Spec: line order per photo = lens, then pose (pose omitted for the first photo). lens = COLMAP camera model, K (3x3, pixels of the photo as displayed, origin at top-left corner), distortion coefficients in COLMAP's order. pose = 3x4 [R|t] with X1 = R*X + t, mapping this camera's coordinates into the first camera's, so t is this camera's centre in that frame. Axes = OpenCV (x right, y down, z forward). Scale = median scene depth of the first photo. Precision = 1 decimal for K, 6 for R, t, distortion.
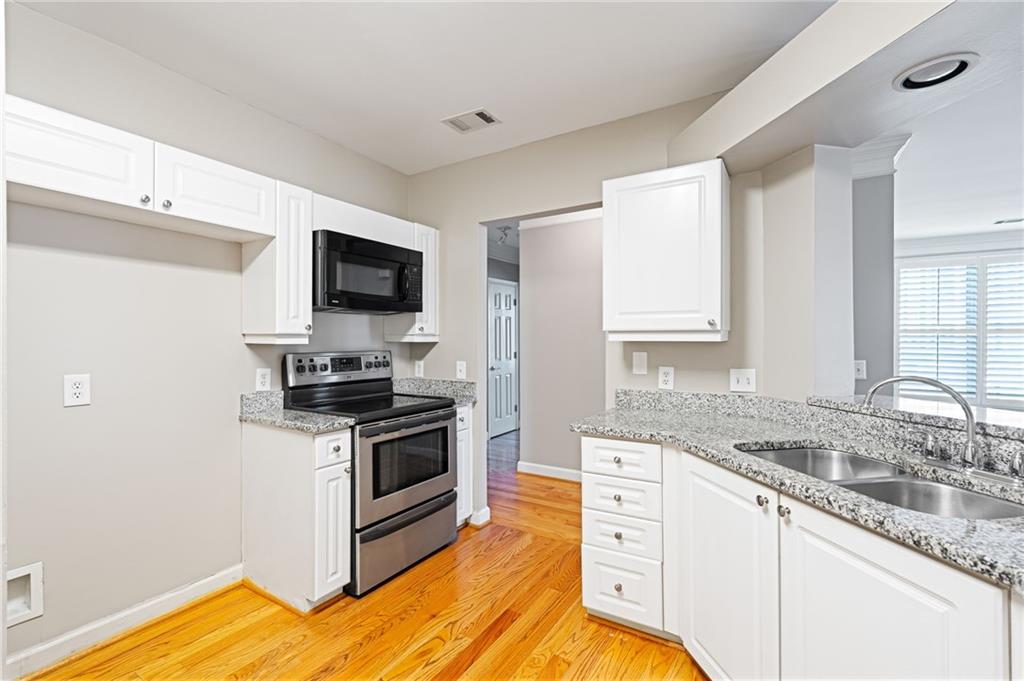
lens RADIAL K [[456.4, 0, 508.5], [0, 456.4, 336.9], [0, 0, 1]] dist [-0.000020, -0.000268]
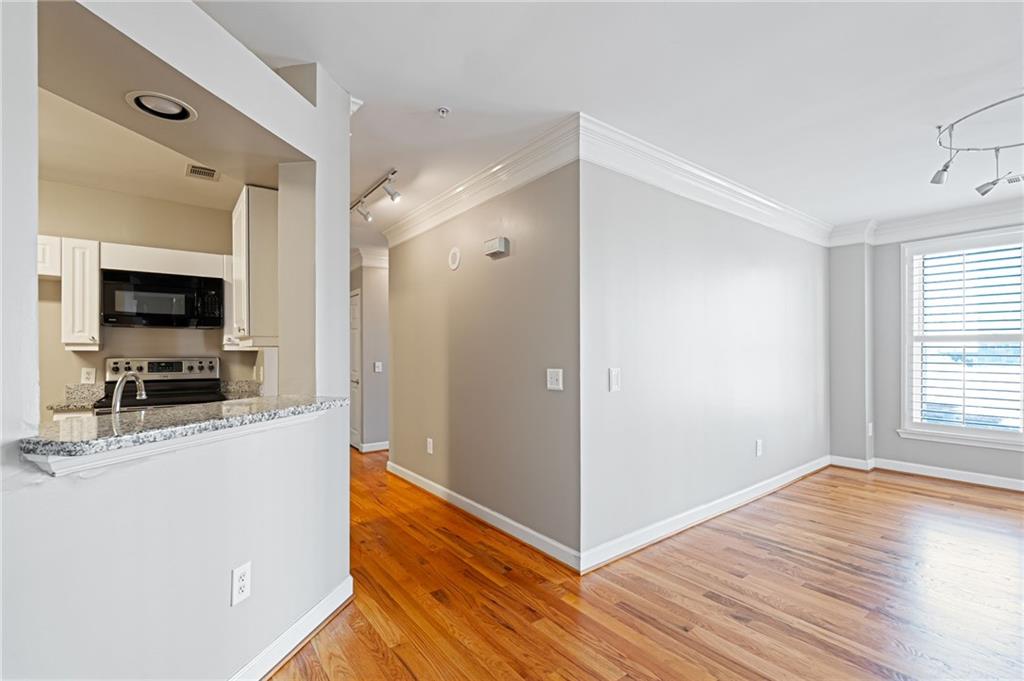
lens RADIAL K [[453.5, 0, 509.9], [0, 453.5, 342.3], [0, 0, 1]] dist [-0.001034, -0.000077]
pose [[0.934914, 0.002287, -0.354866, 1.246010], [-0.004512, 0.999975, -0.005443, -0.009941], [0.354844, 0.006690, 0.934901, 0.156210]]
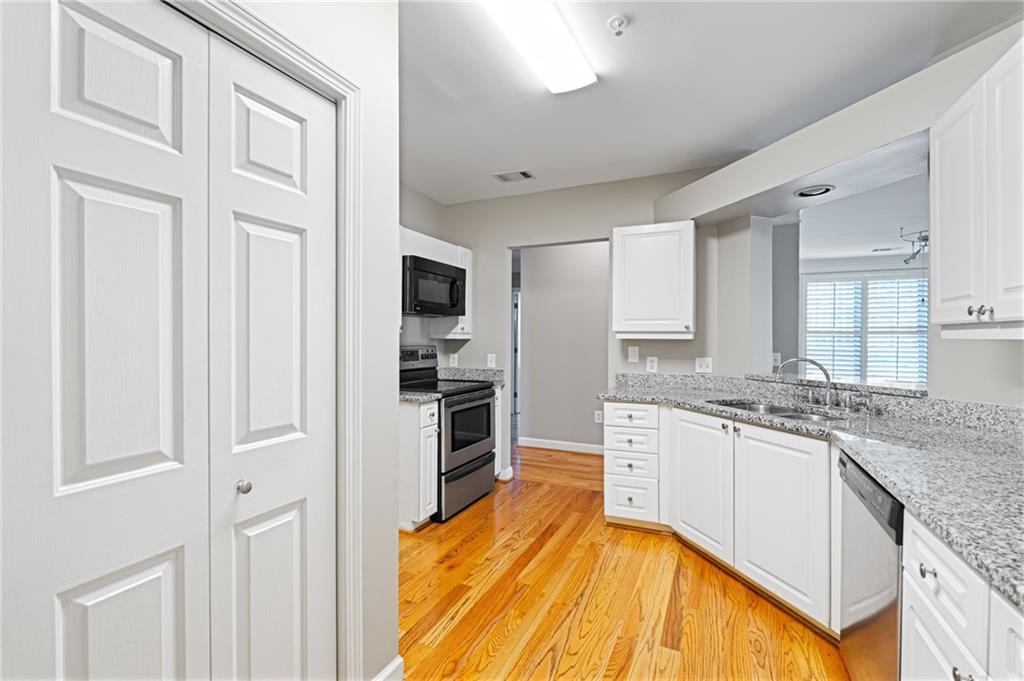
lens RADIAL K [[457.4, 0, 510.7], [0, 457.4, 336.8], [0, 0, 1]] dist [0.003612, 0.000954]
pose [[0.992045, 0.004986, 0.125785, -0.283283], [-0.005491, 0.999978, 0.003667, -0.000286], [-0.125764, -0.004328, 0.992051, -0.380422]]
